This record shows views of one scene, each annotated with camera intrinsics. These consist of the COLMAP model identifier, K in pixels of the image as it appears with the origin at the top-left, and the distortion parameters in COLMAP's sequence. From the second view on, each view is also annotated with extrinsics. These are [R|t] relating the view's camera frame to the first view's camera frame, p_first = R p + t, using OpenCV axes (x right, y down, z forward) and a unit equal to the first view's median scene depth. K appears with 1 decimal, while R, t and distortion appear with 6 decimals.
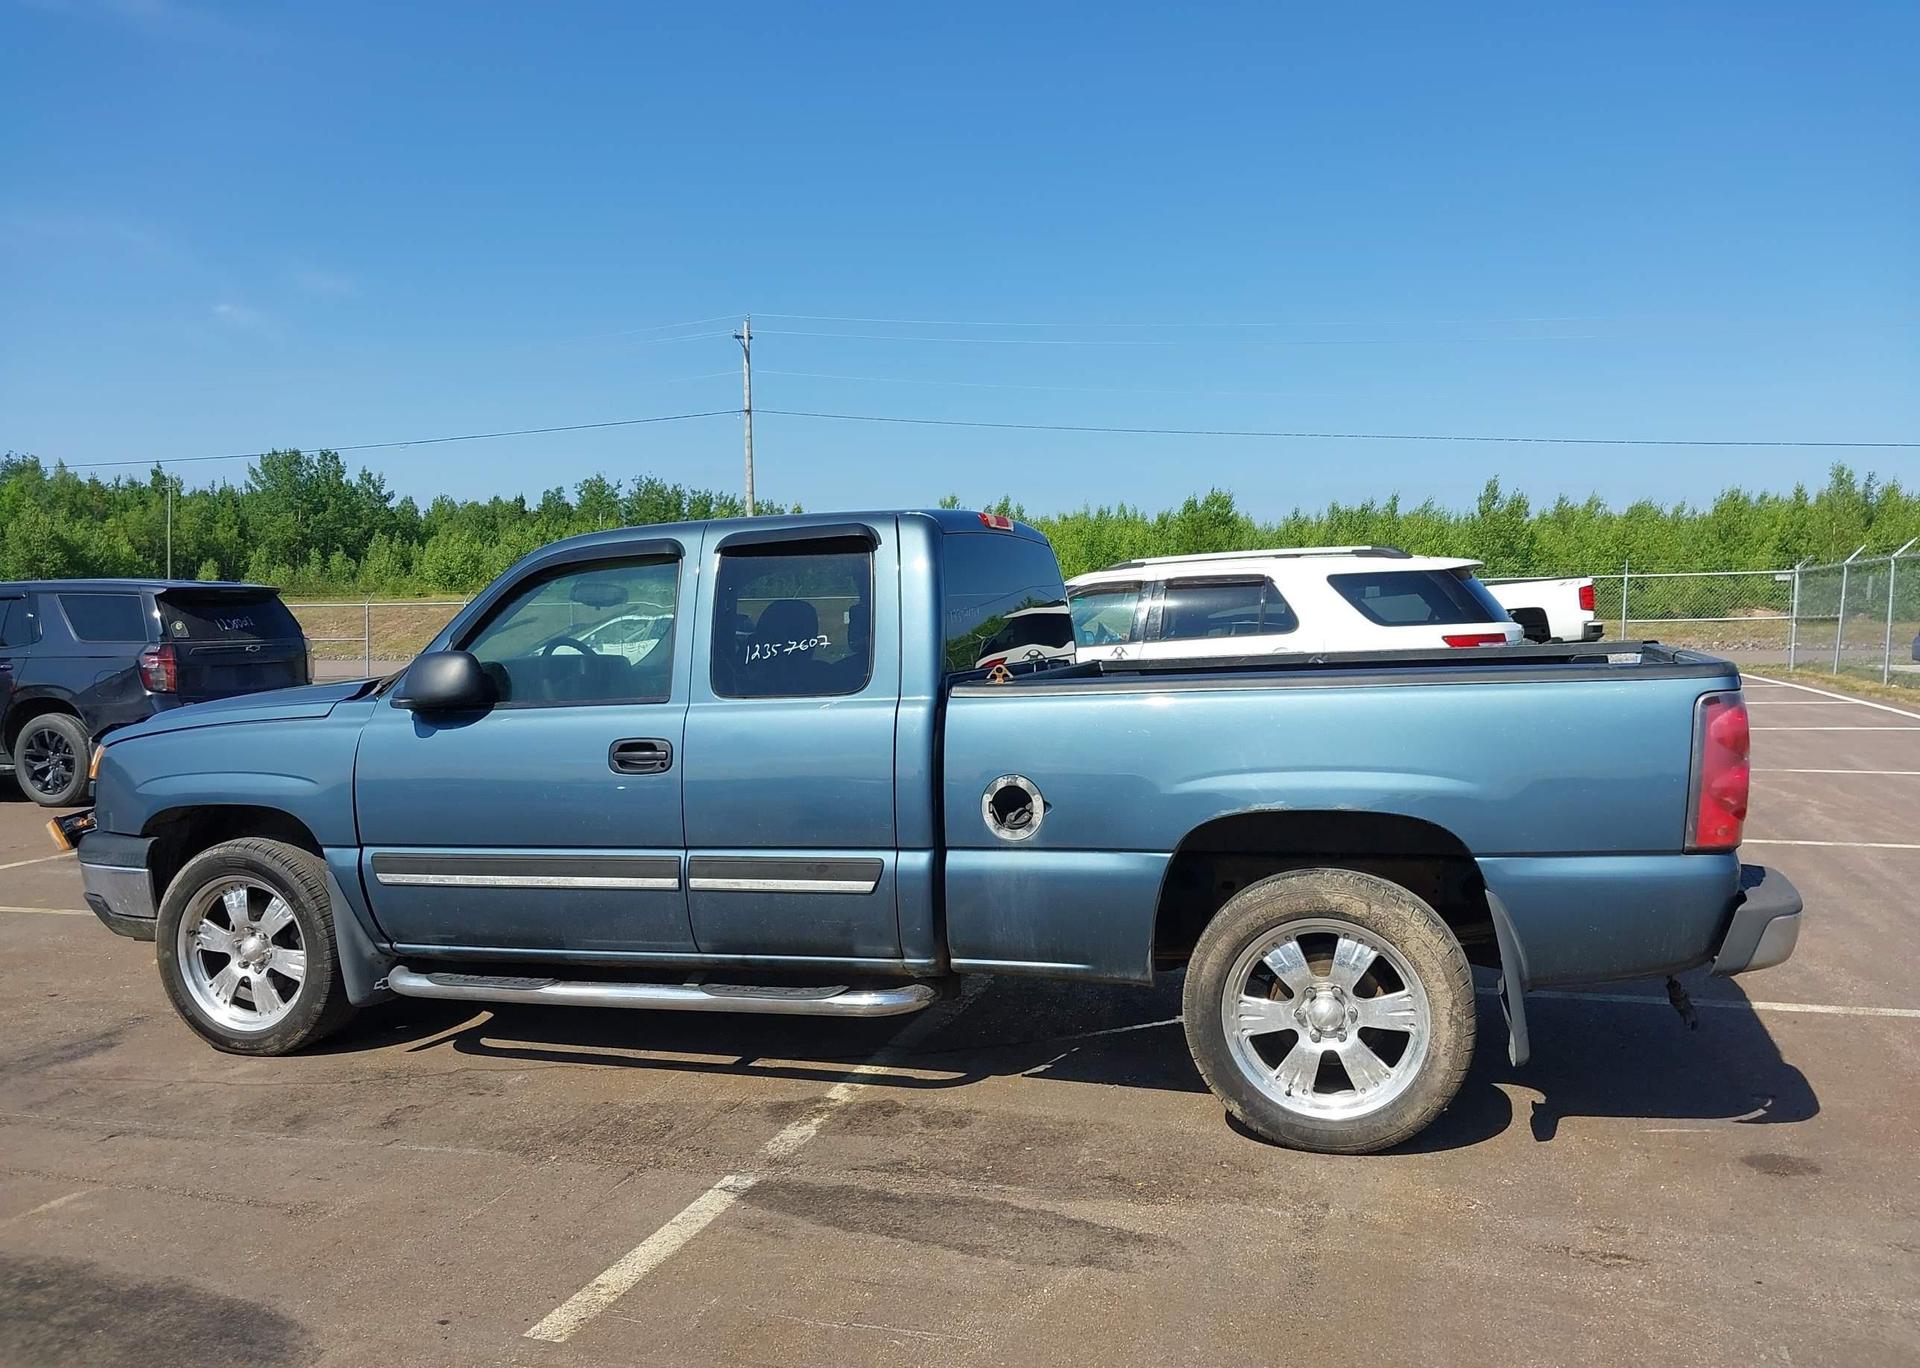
lens RADIAL K [[1508.8, 0, 968.9], [0, 1508.8, 684.9], [0, 0, 1]] dist [0.037011, -0.056437]
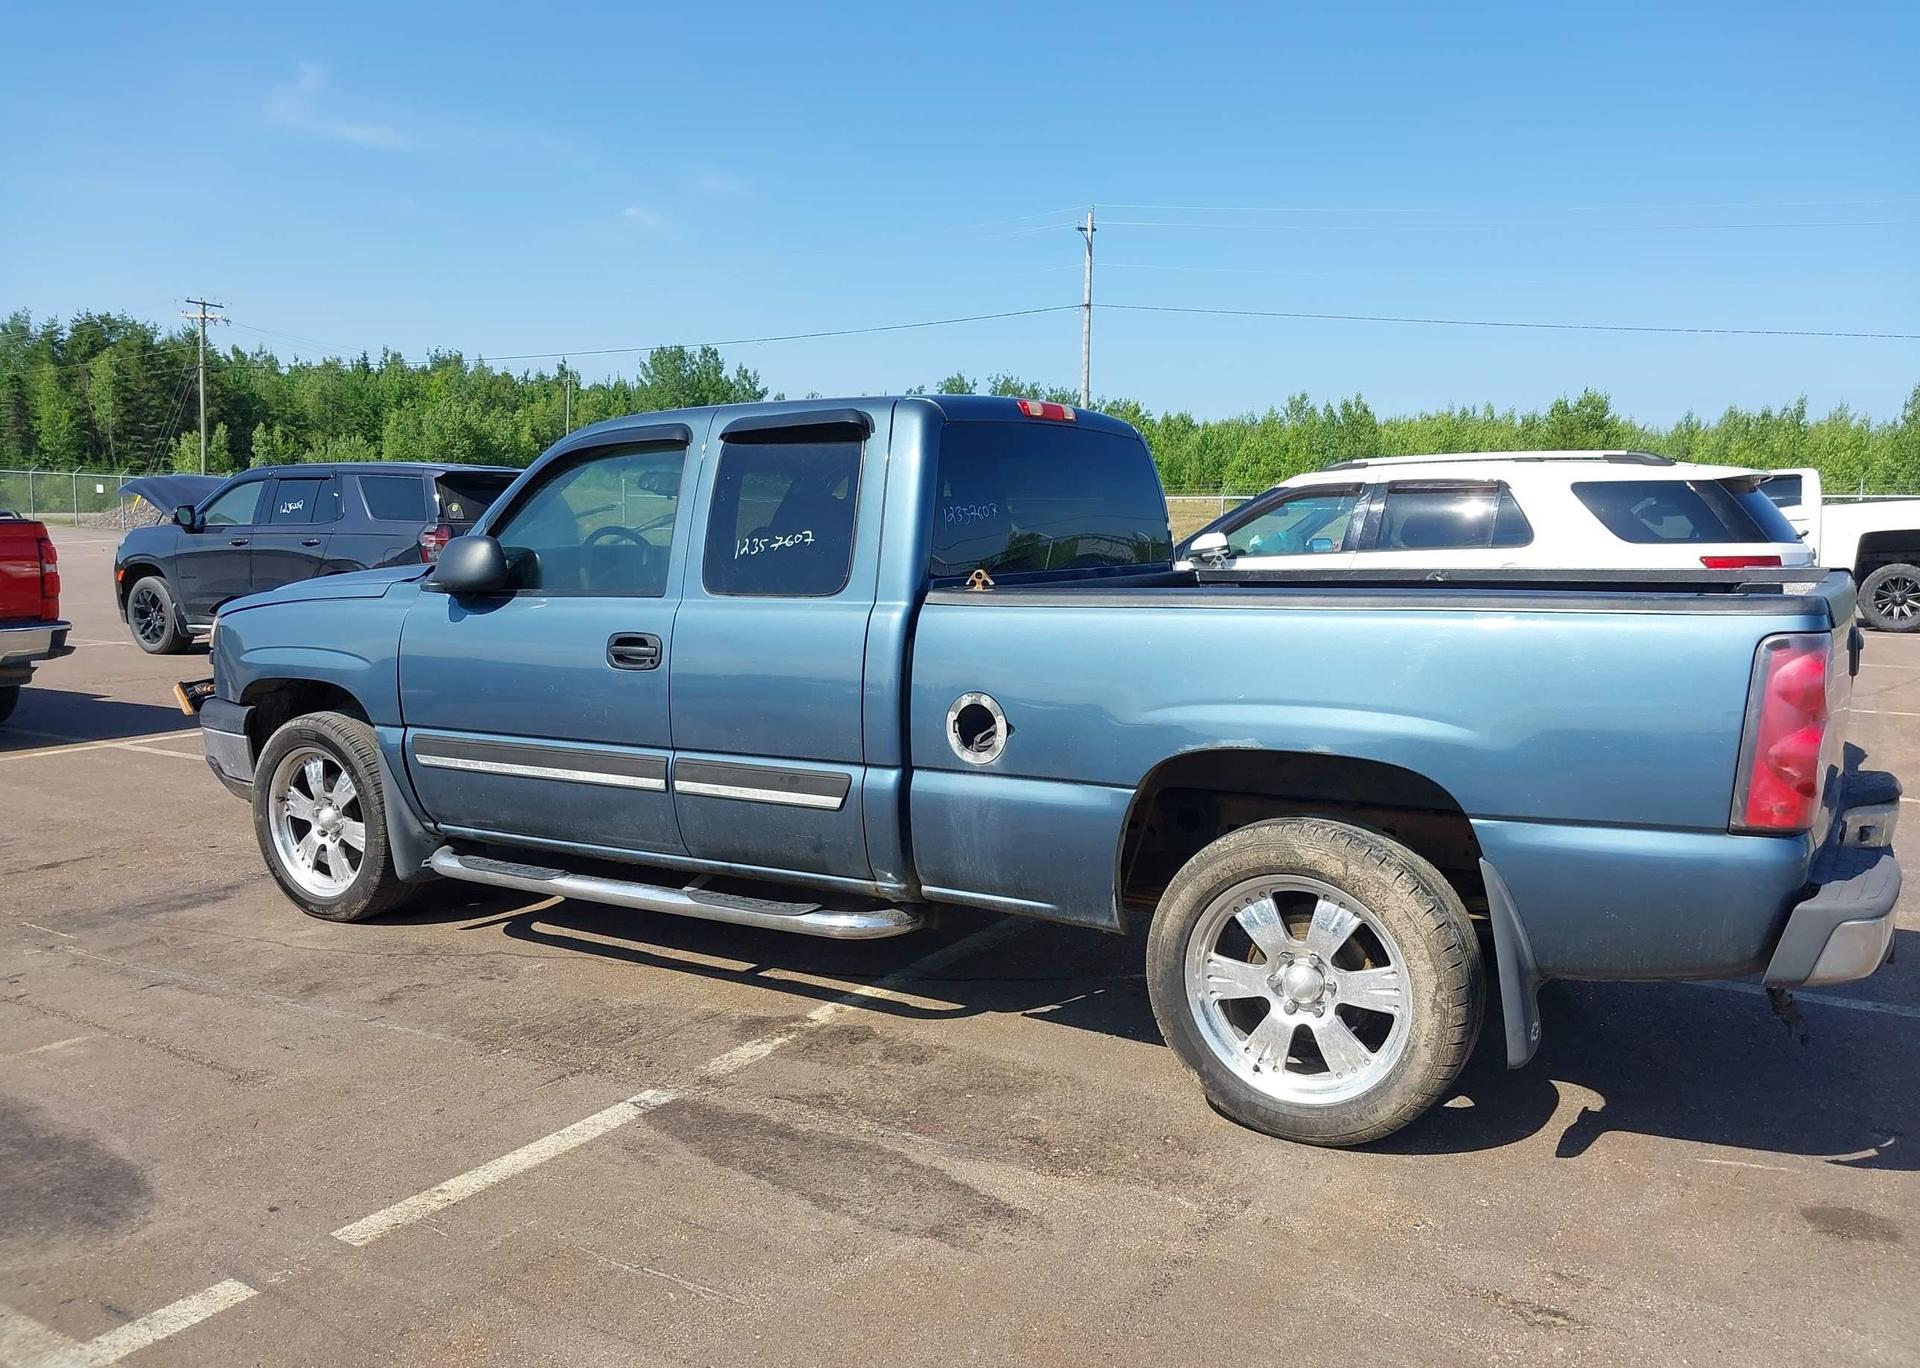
lens RADIAL K [[1508.8, 0, 971.9], [0, 1508.8, 695.0], [0, 0, 1]] dist [0.037011, -0.056437]
pose [[0.972333, 0.053551, -0.227377, 0.213743], [-0.037083, 0.996411, 0.076093, -0.006617], [0.230636, -0.065556, 0.970829, 0.109772]]
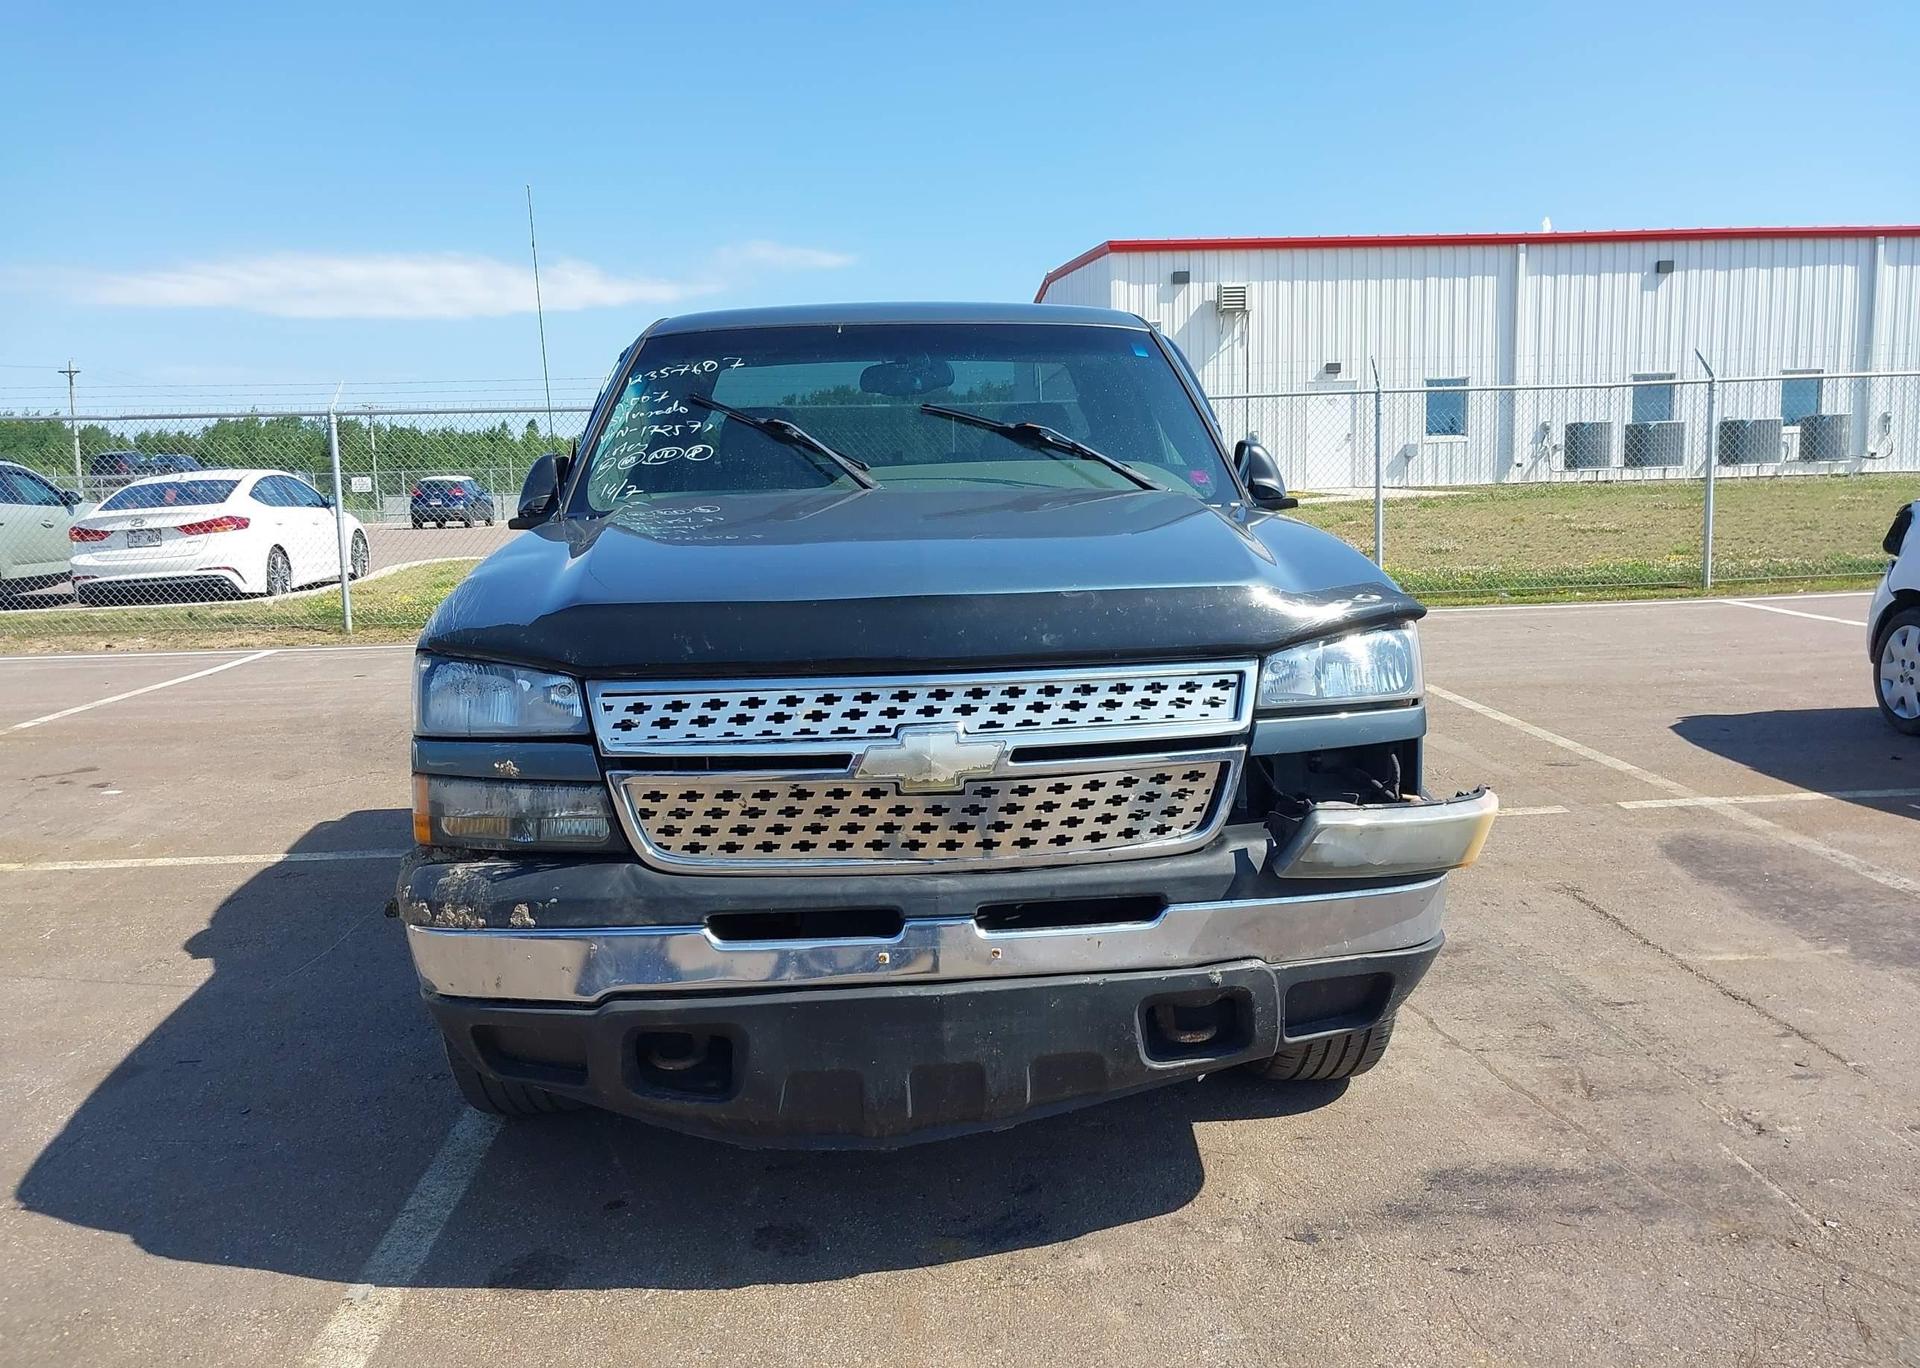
lens RADIAL K [[1508.8, 0, 966.2], [0, 1508.8, 686.8], [0, 0, 1]] dist [0.037011, -0.056437]
pose [[-0.361224, -0.109700, 0.926004, -1.130819], [0.078720, 0.985924, 0.147506, -0.024739], [-0.929150, 0.126177, -0.347504, 1.526623]]
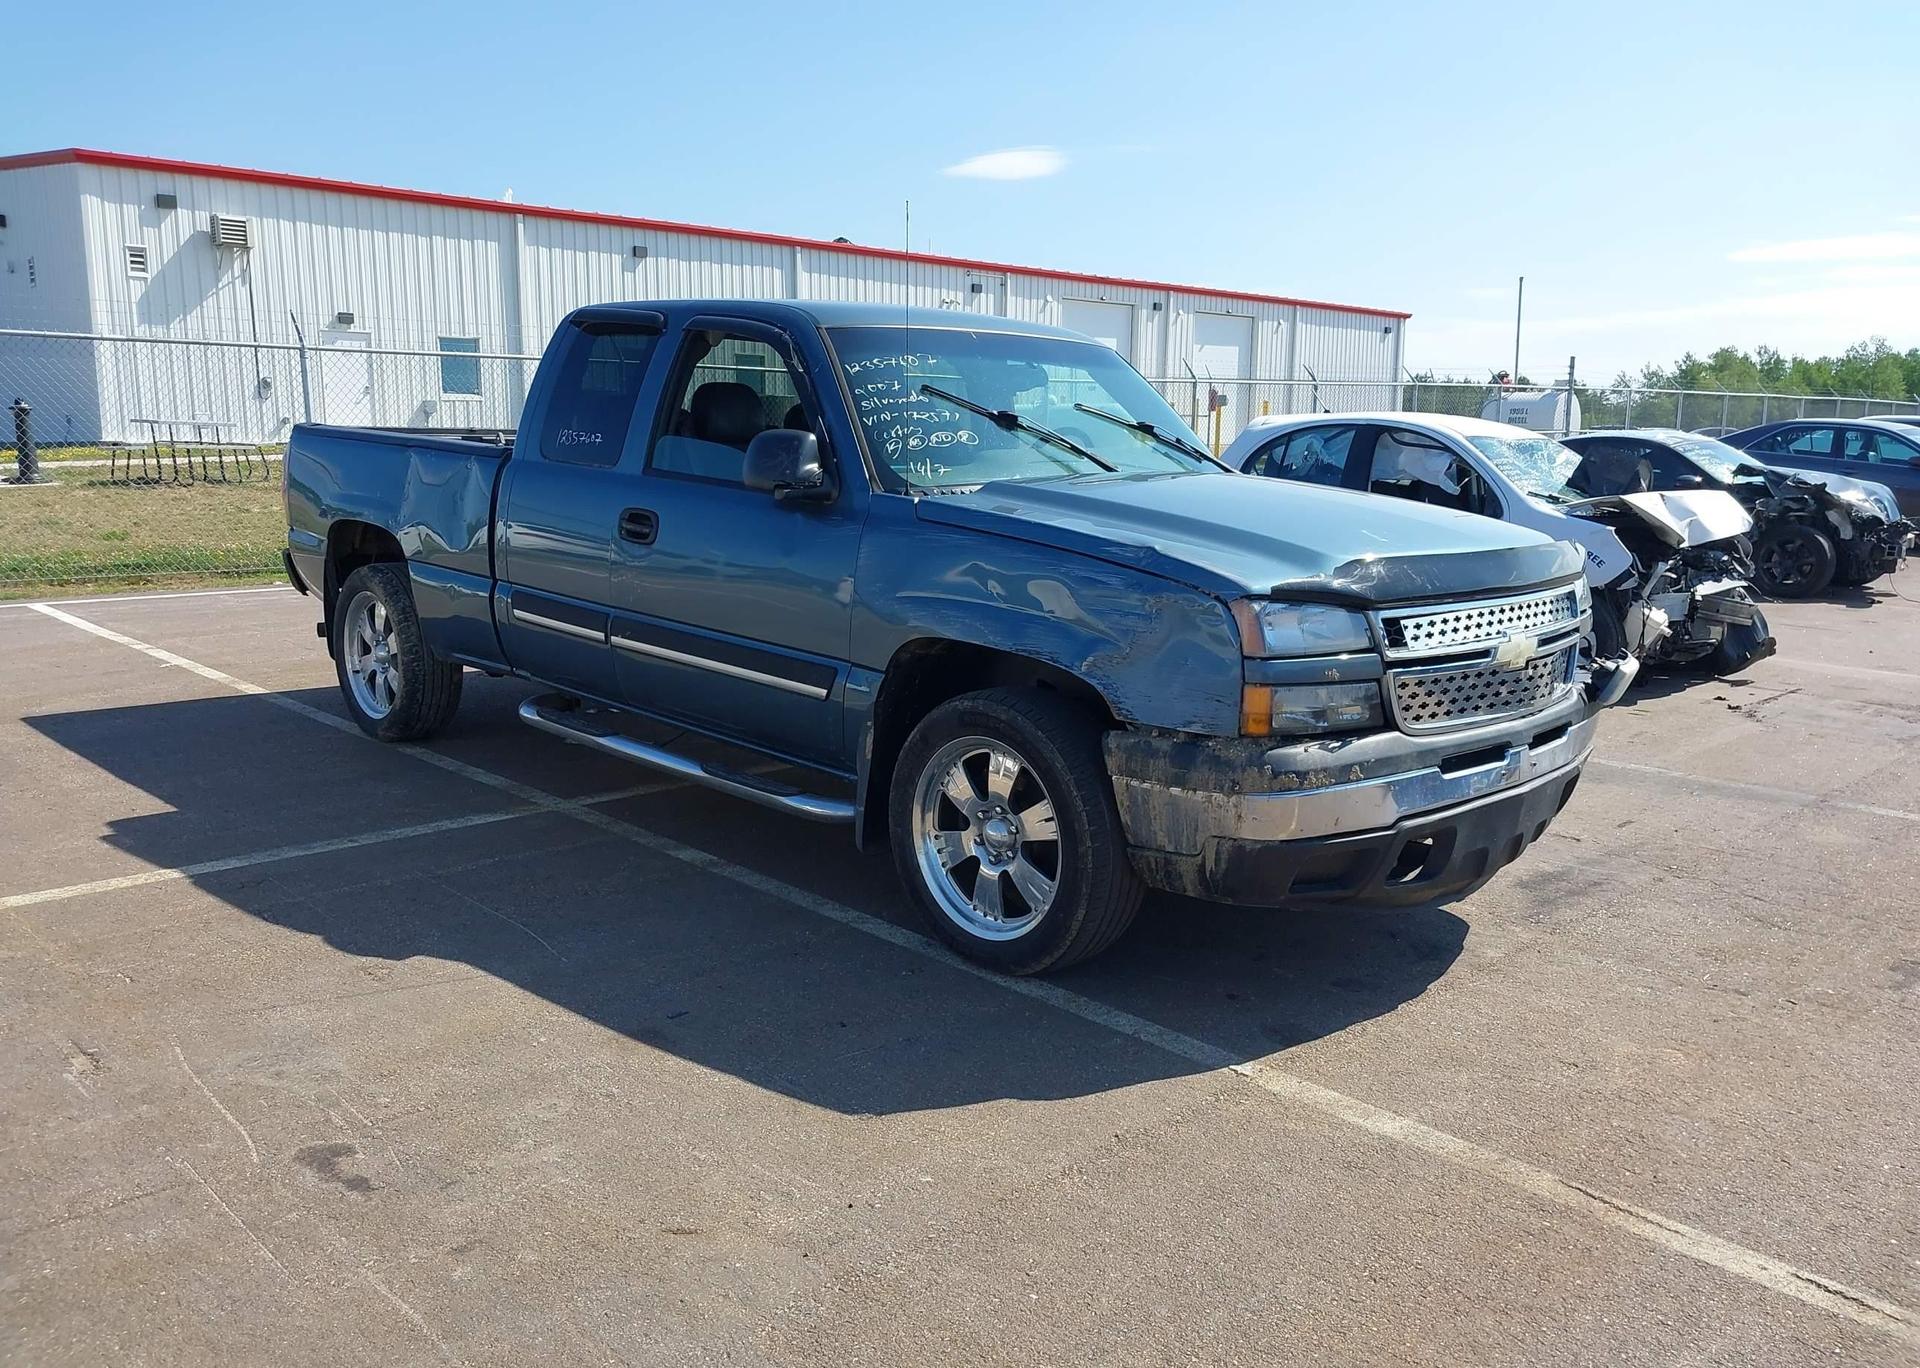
lens RADIAL K [[1508.8, 0, 954.3], [0, 1508.8, 677.4], [0, 0, 1]] dist [0.037011, -0.056437]
pose [[-0.882370, -0.081973, 0.463362, -0.779974], [0.017302, 0.978391, 0.206036, -0.088495], [-0.470239, 0.189817, -0.861885, 2.224342]]
